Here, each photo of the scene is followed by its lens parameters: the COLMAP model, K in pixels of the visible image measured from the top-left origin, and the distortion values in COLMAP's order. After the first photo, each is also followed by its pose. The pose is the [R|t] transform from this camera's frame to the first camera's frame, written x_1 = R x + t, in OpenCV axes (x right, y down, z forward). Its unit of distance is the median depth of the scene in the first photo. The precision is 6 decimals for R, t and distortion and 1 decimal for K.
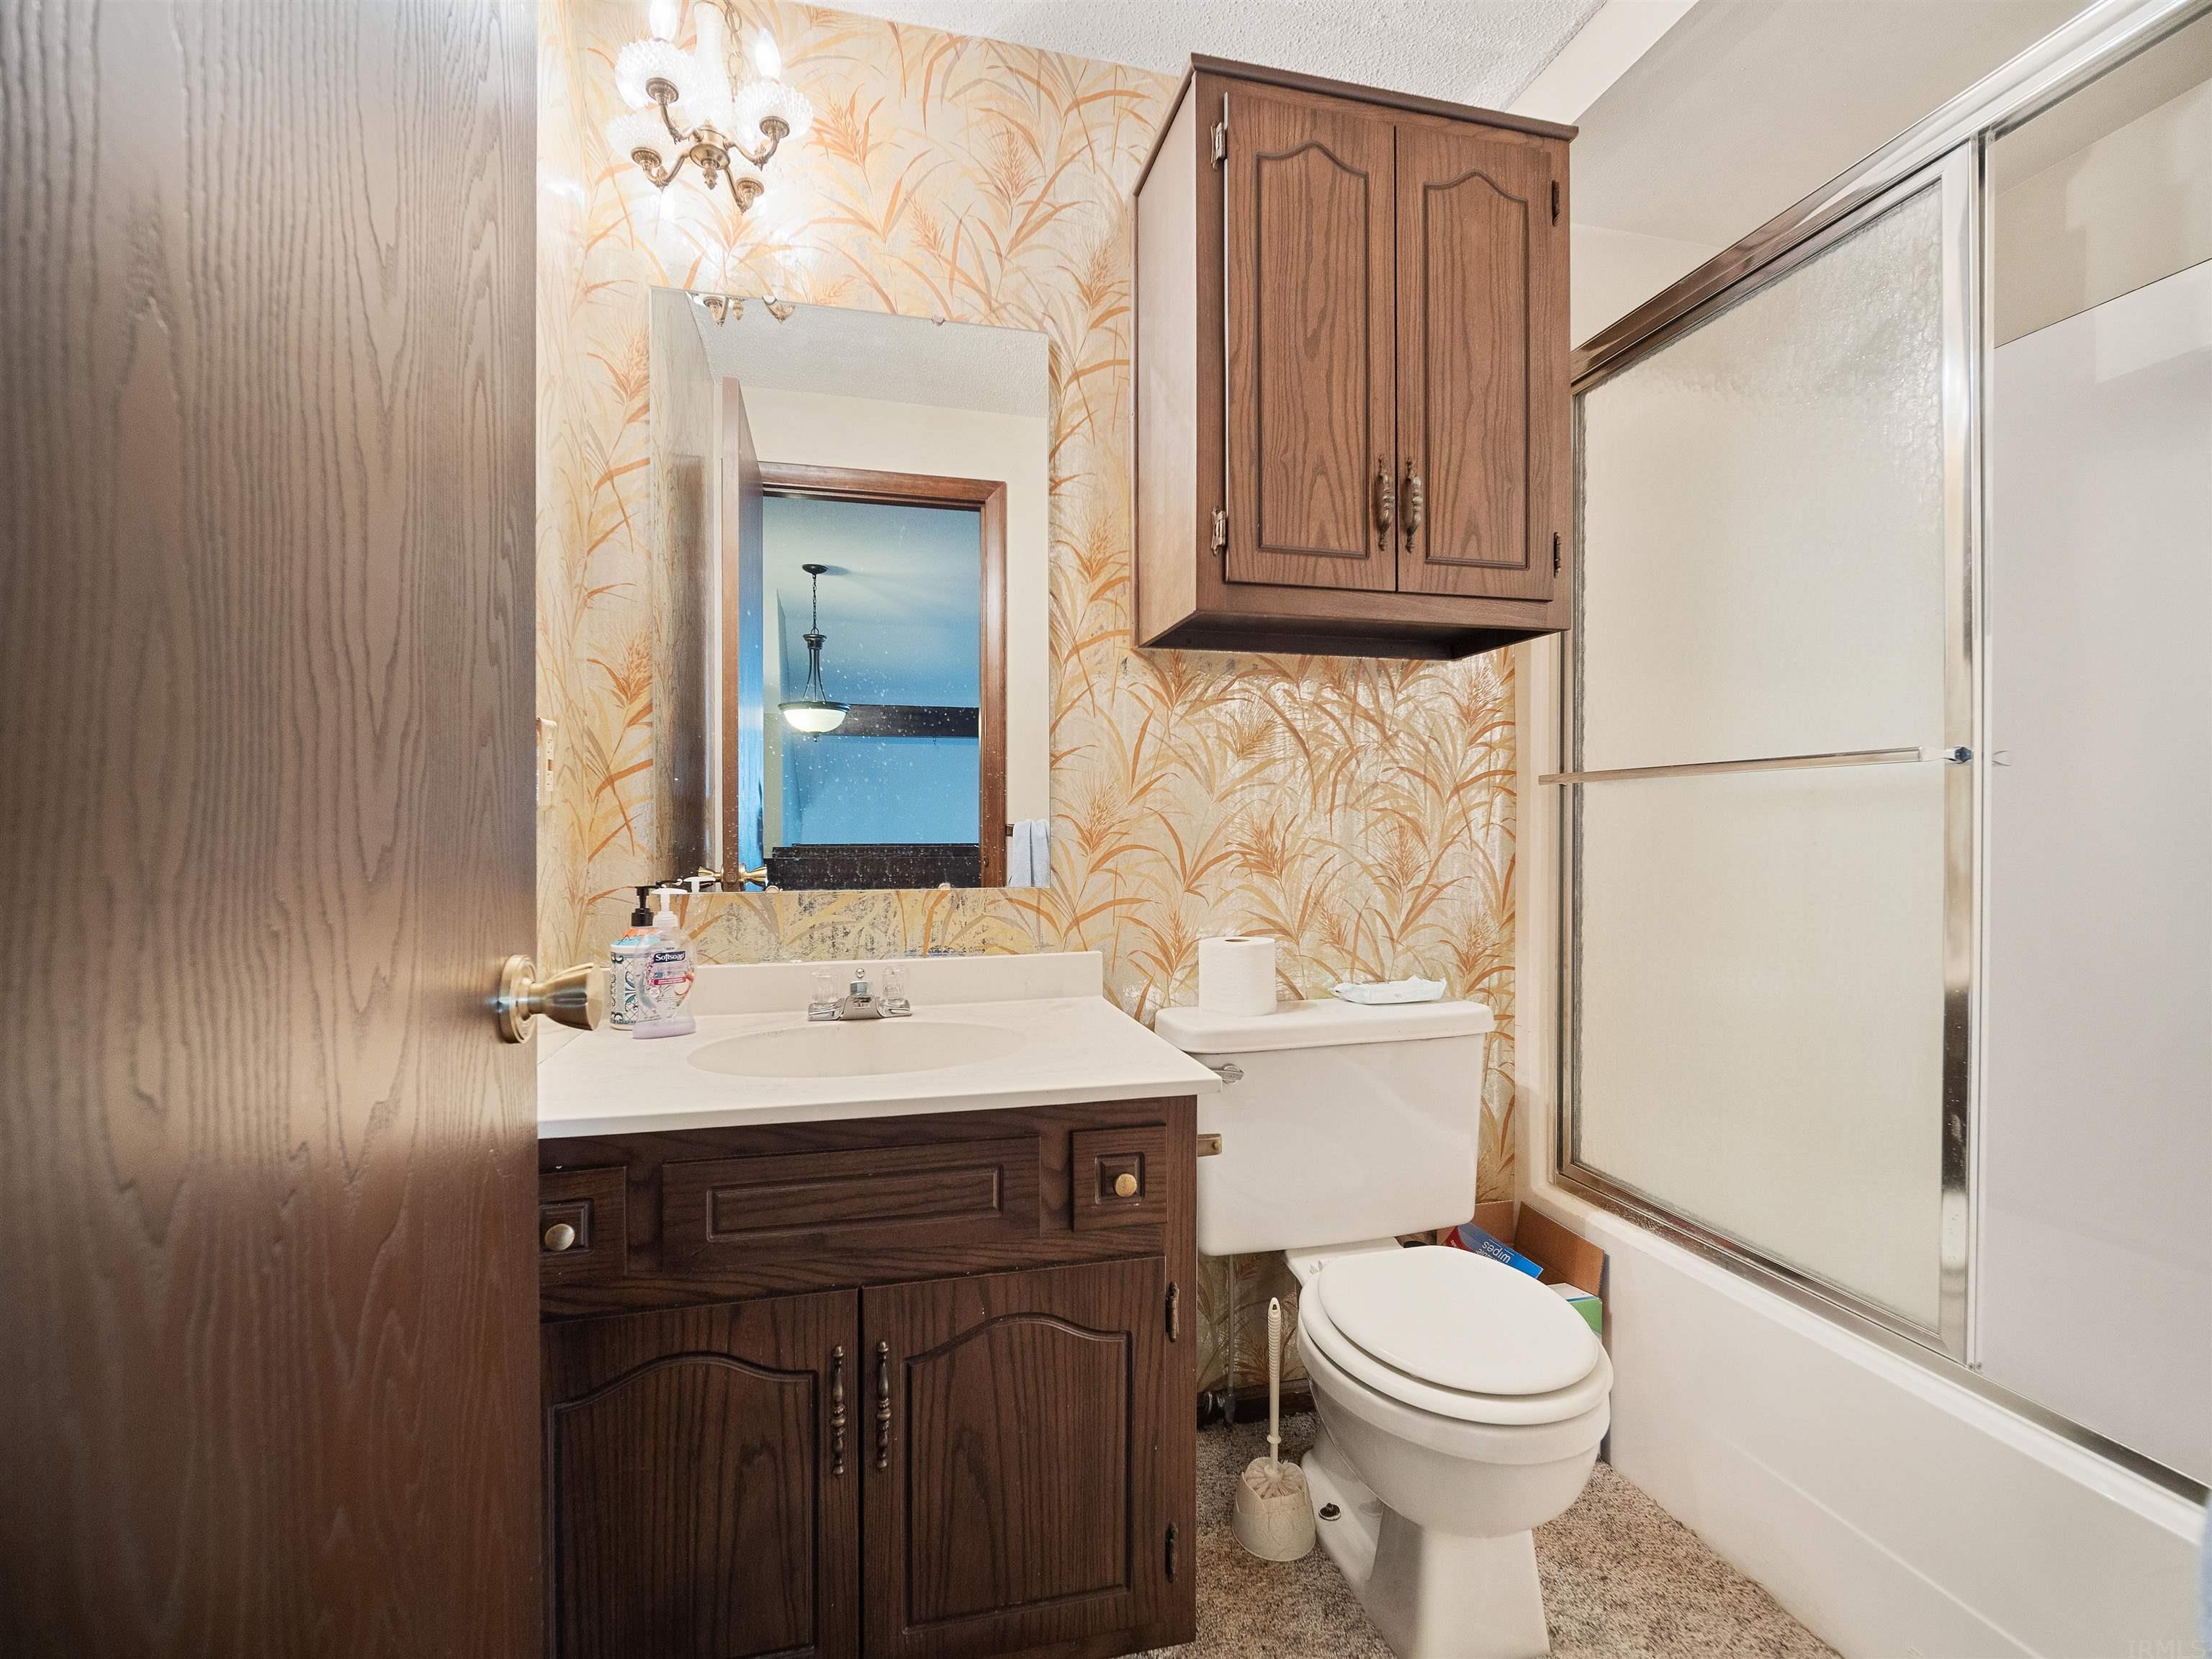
lens RADIAL K [[1033.5, 0, 1106.0], [0, 1033.5, 829.5], [0, 0, 1]] dist [-0.014462, -0.000021]
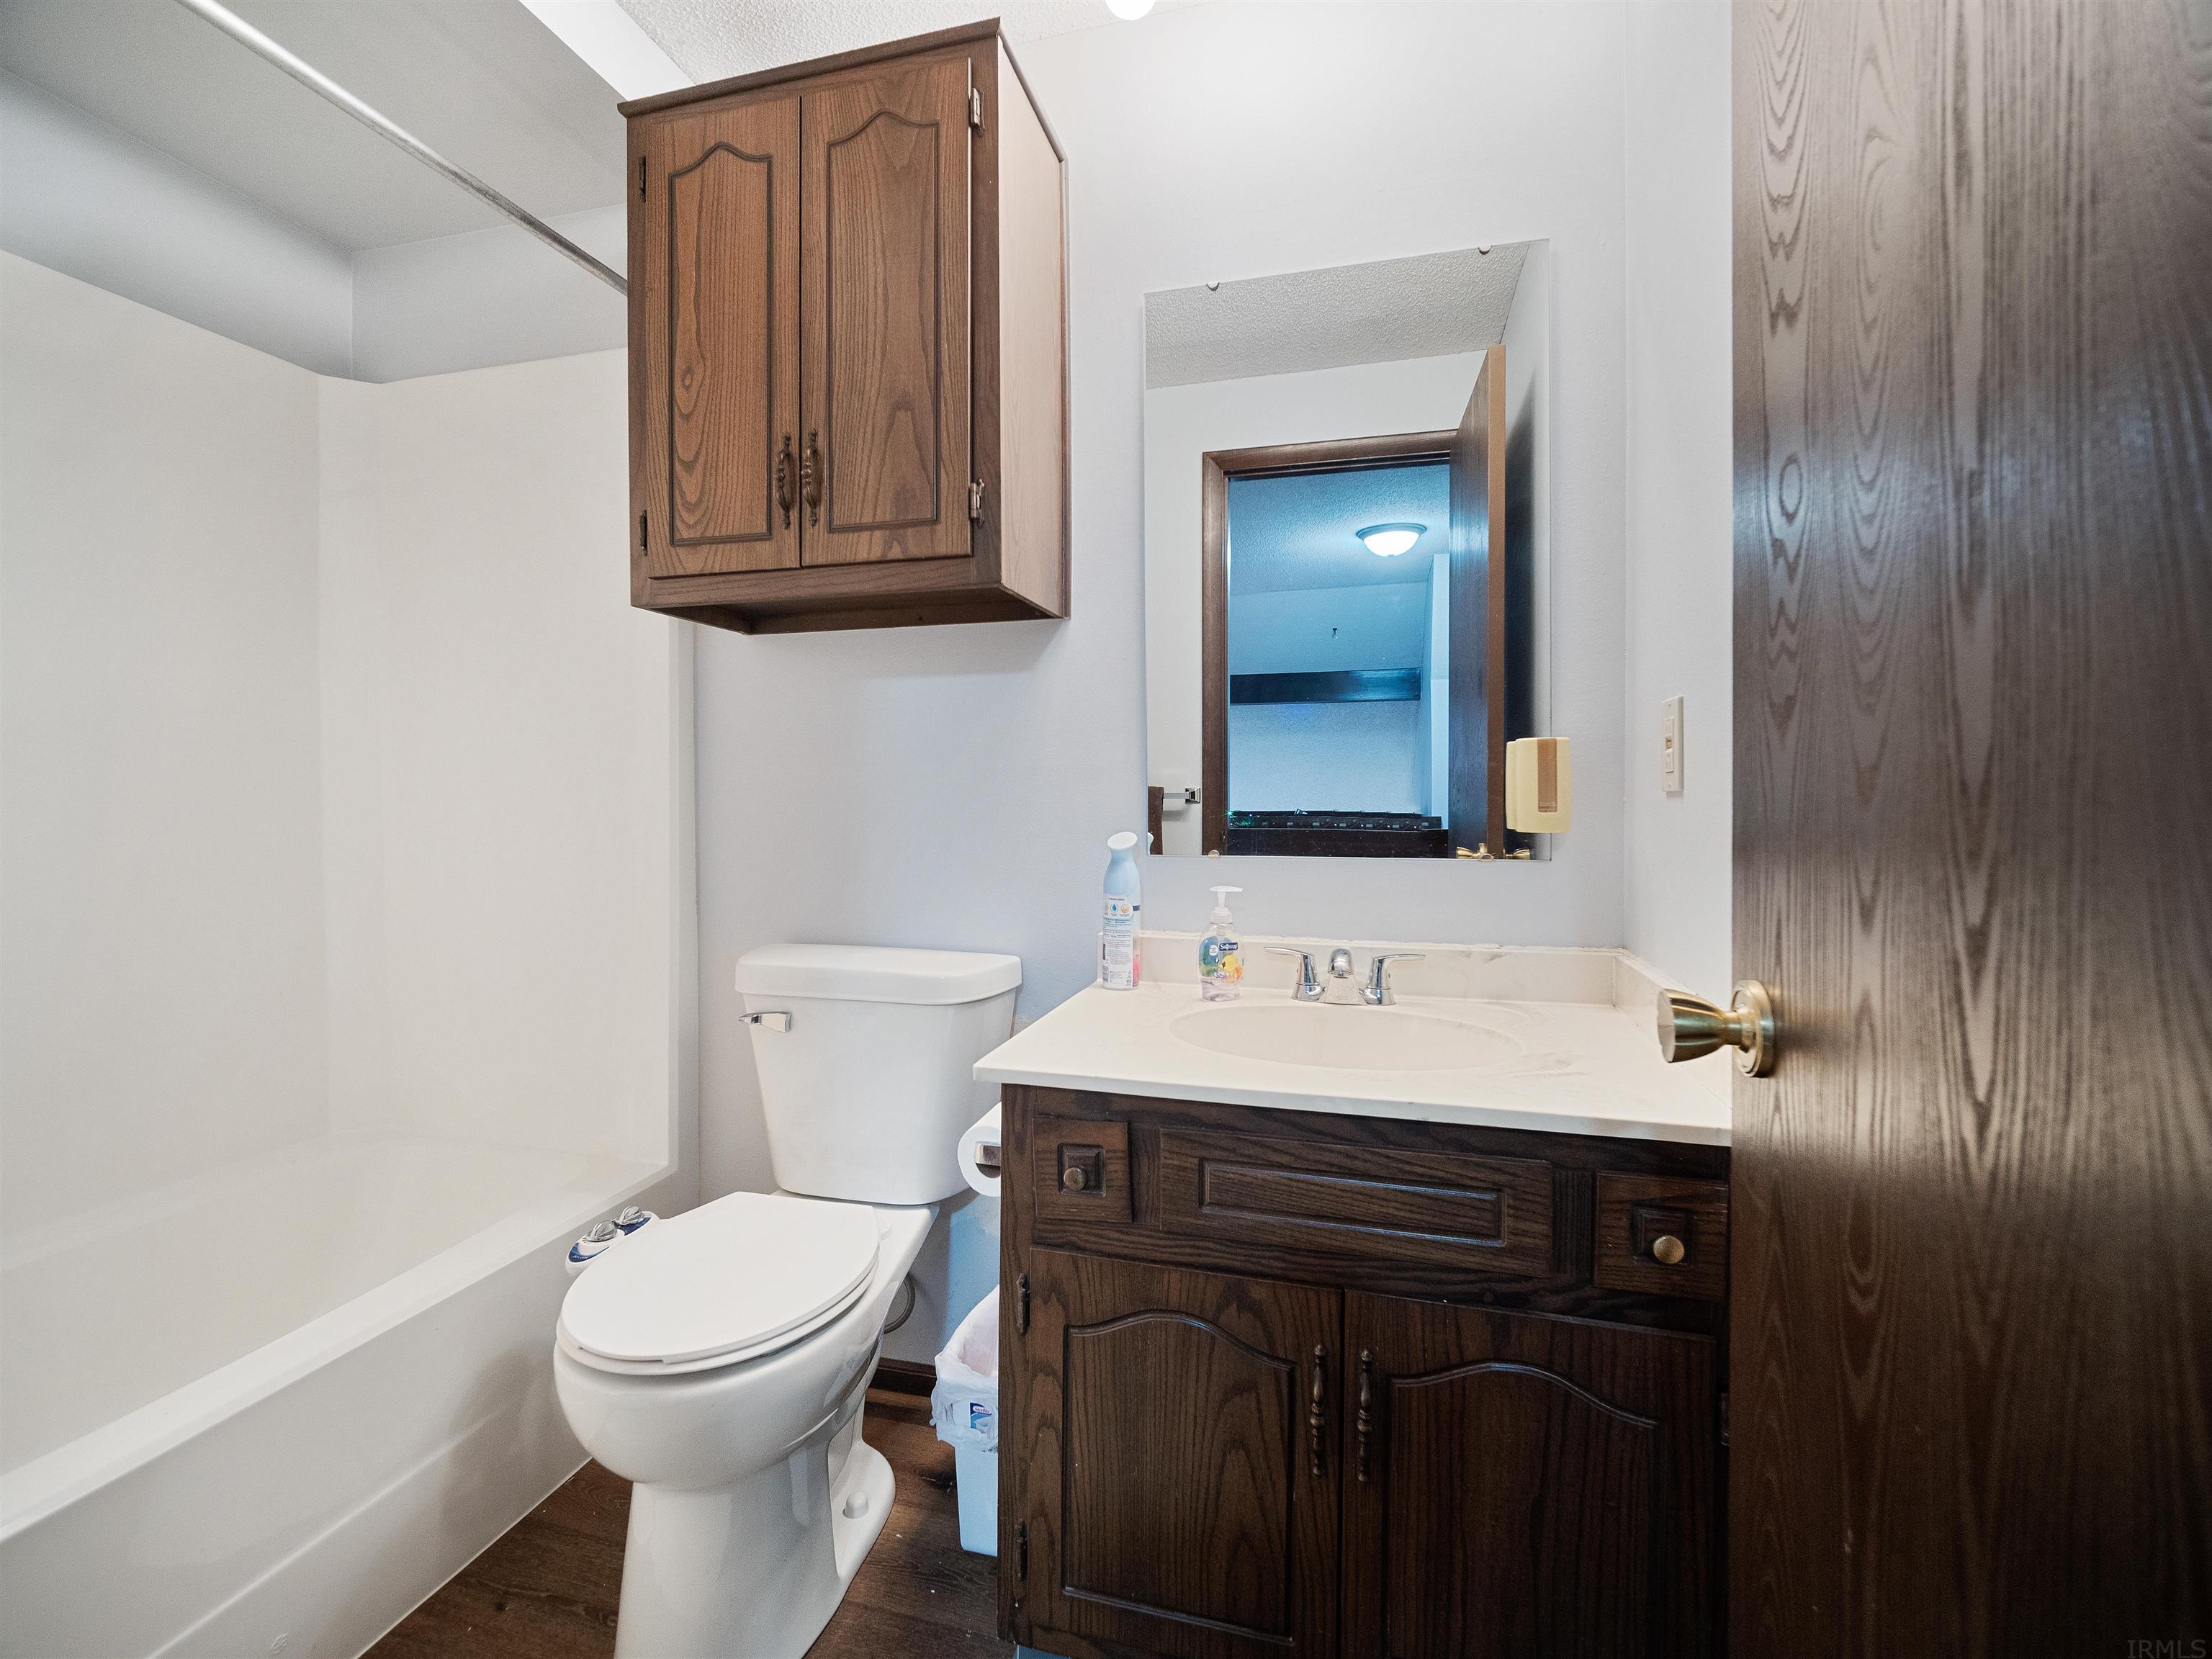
lens RADIAL K [[1033.5, 0, 1106.0], [0, 1033.5, 829.5], [0, 0, 1]] dist [-0.014462, -0.000021]
pose [[0.859197, 0.007951, -0.511583, 1.032849], [-0.010768, 0.999939, -0.002543, 0.019729], [0.511532, 0.007693, 0.859230, 0.302919]]
